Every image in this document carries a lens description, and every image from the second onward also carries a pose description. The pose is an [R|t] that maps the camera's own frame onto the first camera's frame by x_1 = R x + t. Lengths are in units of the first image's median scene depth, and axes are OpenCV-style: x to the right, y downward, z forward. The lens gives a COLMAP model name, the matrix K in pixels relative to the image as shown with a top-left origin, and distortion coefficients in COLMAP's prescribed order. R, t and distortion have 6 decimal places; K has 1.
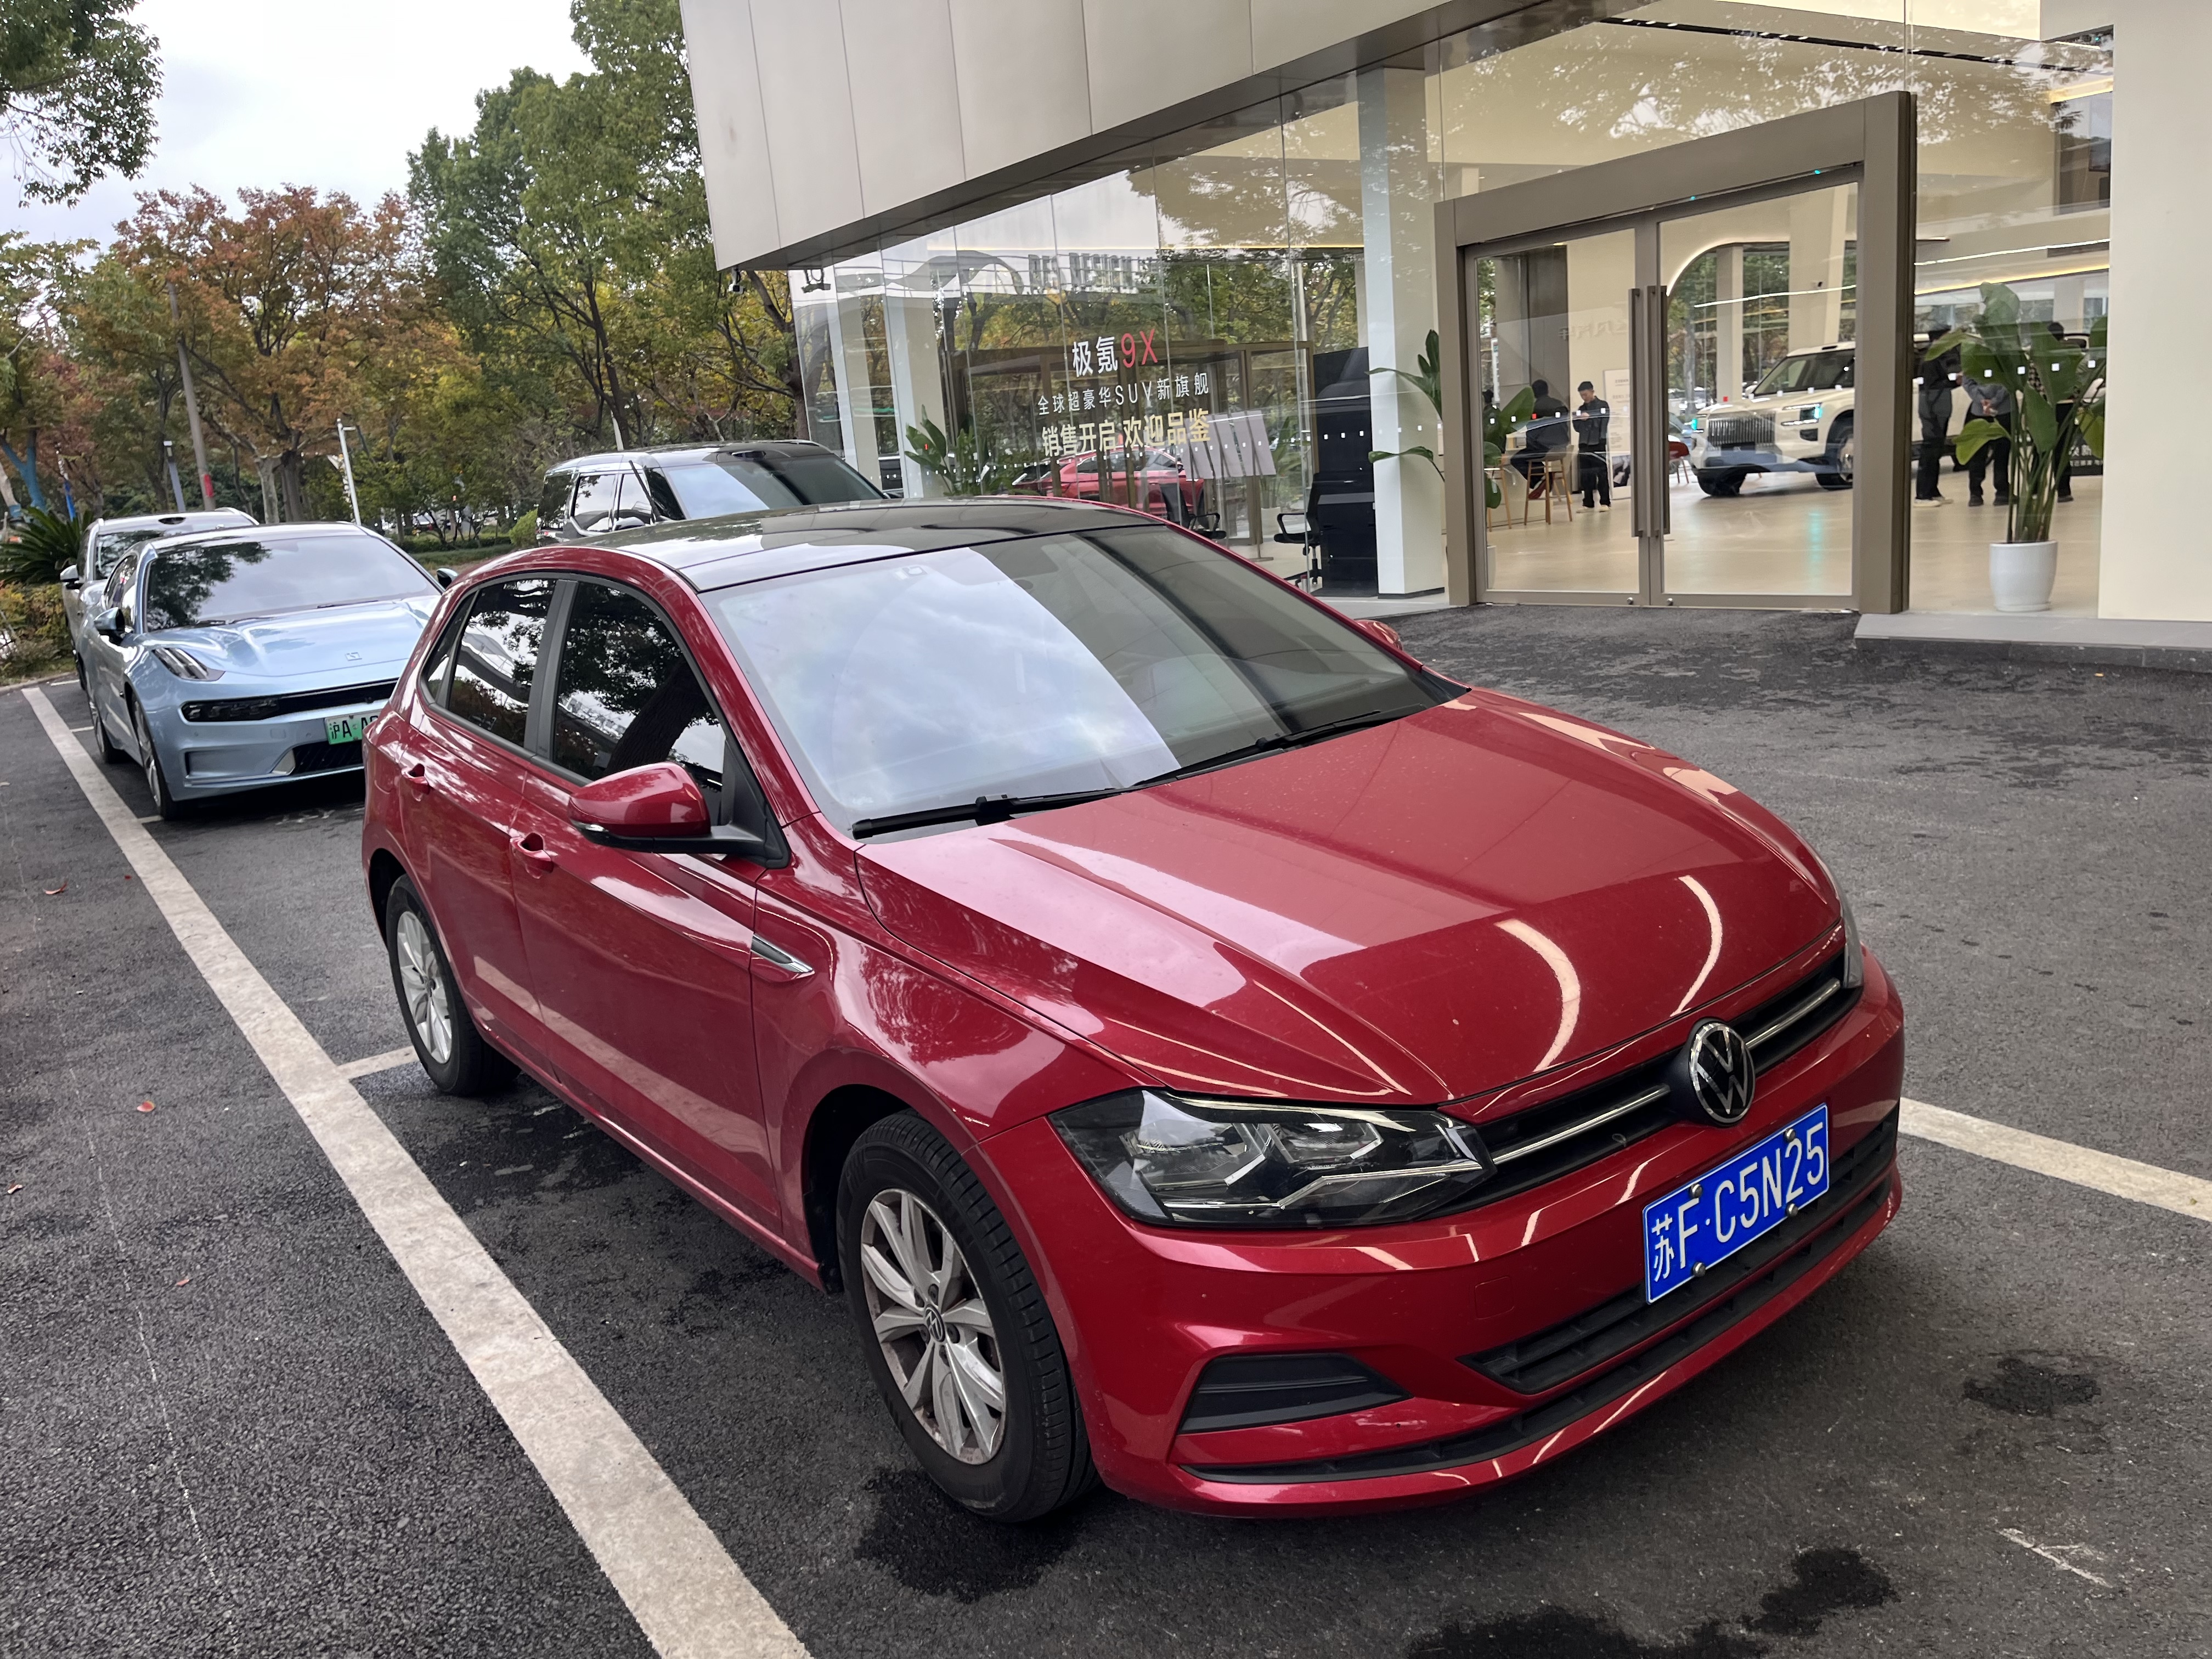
lens RADIAL K [[1681.3, 0, 1155.6], [0, 1681.3, 826.6], [0, 0, 1]] dist [0.060679, -0.095026]
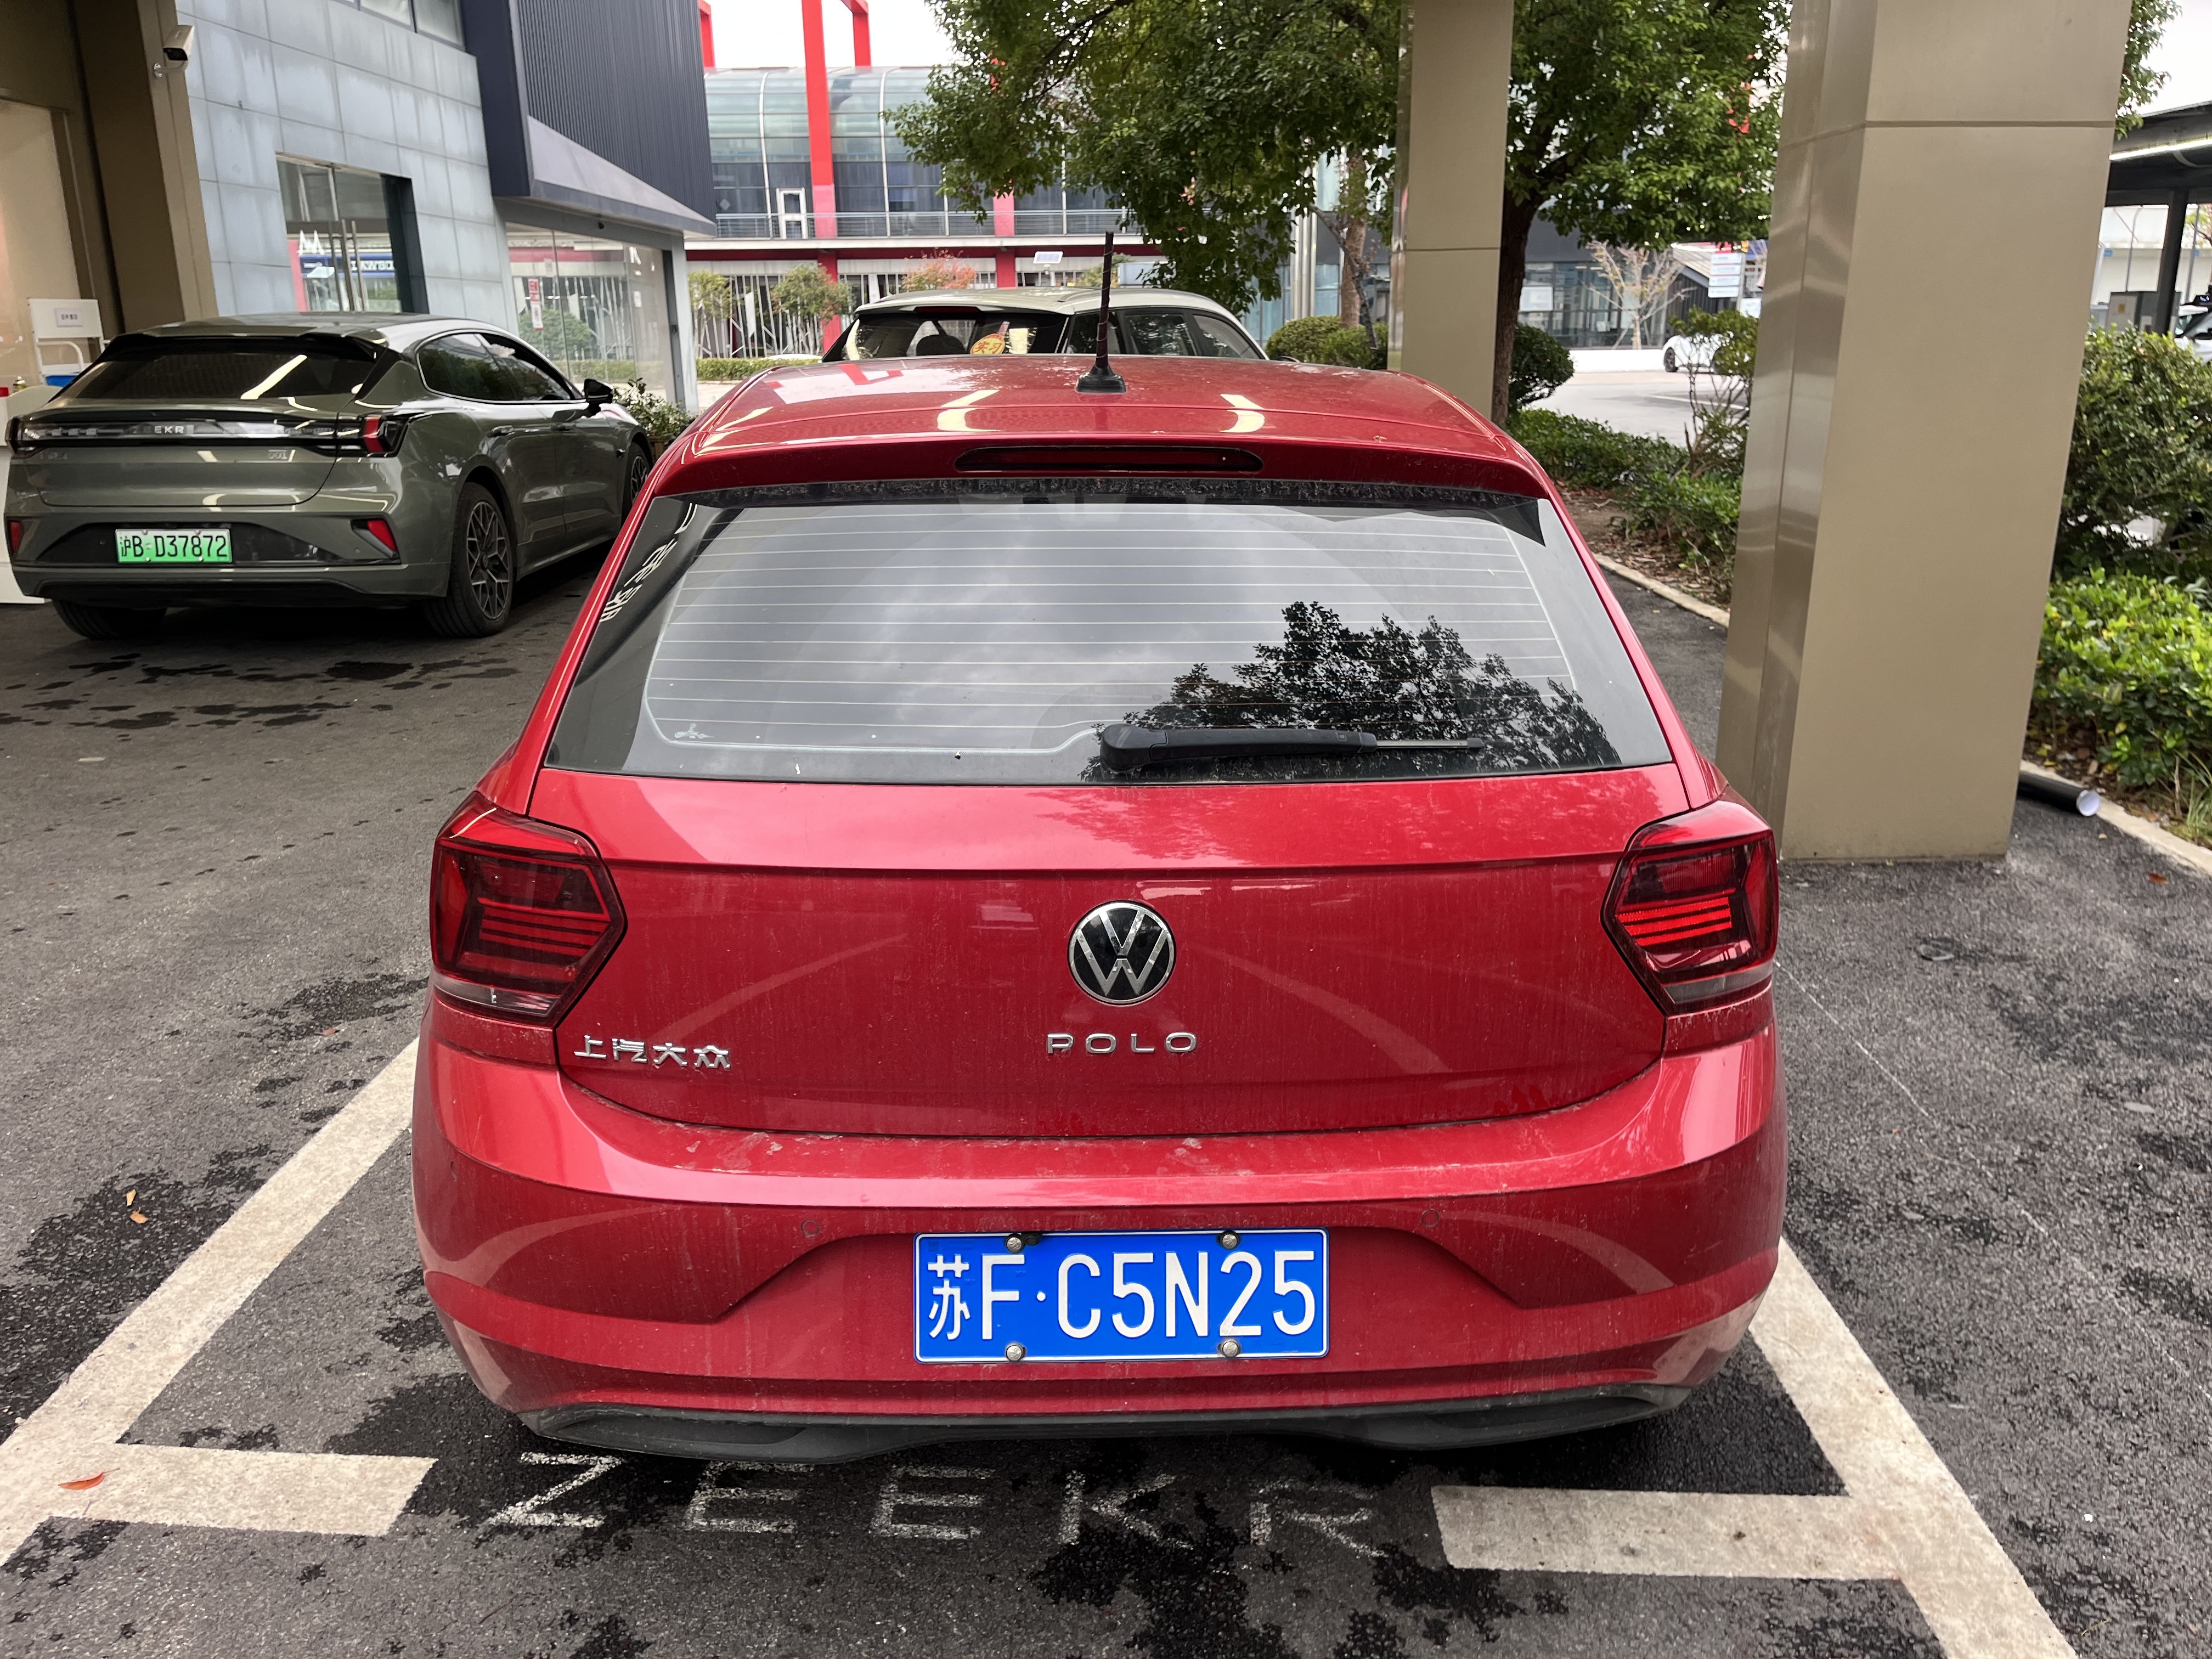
lens RADIAL K [[1644.7, 0, 1106.0], [0, 1644.7, 829.5], [0, 0, 1]] dist [0.075629, -0.109038]
pose [[-0.794240, -0.078668, 0.602489, -0.313446], [0.211212, 0.894000, 0.395164, -0.132630], [-0.569712, 0.441108, -0.693435, 0.738223]]
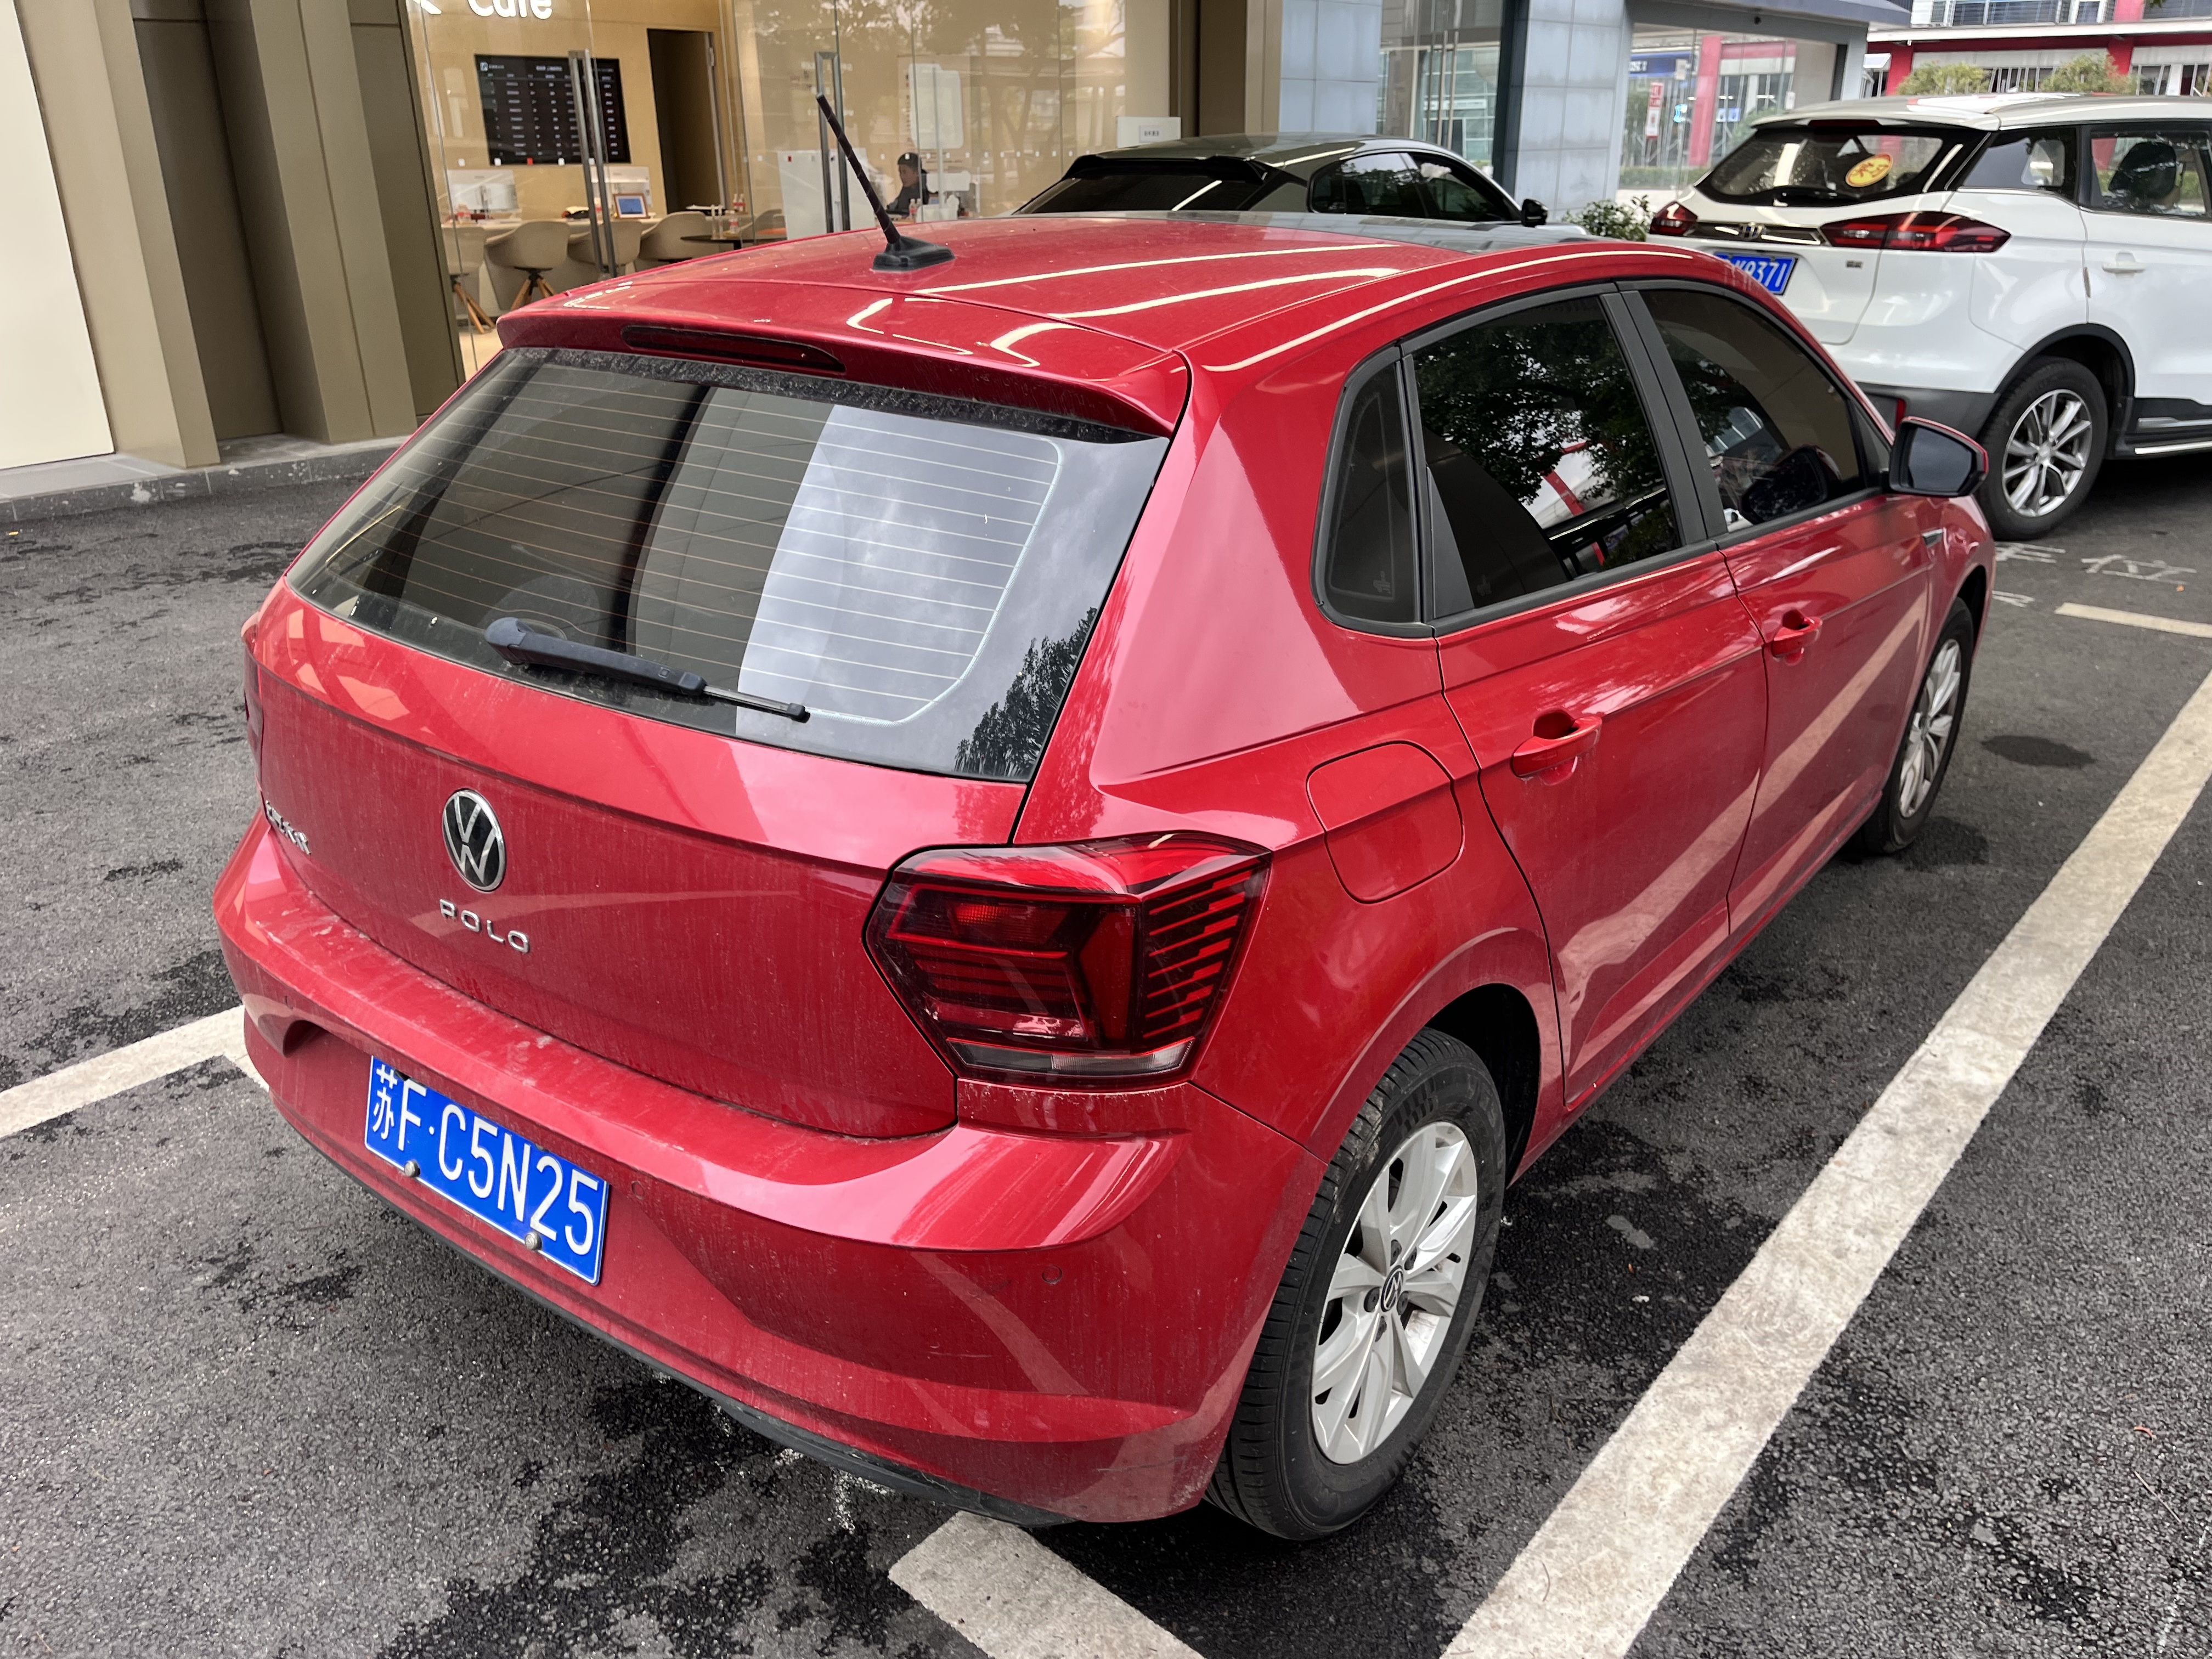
lens RADIAL K [[1663.8, 0, 1106.0], [0, 1663.8, 829.5], [0, 0, 1]] dist [0.063233, -0.098609]
pose [[-0.240821, -0.278514, 0.929750, -0.406056], [0.243481, 0.909974, 0.335656, -0.093409], [-0.939533, 0.307210, -0.151328, 0.567724]]
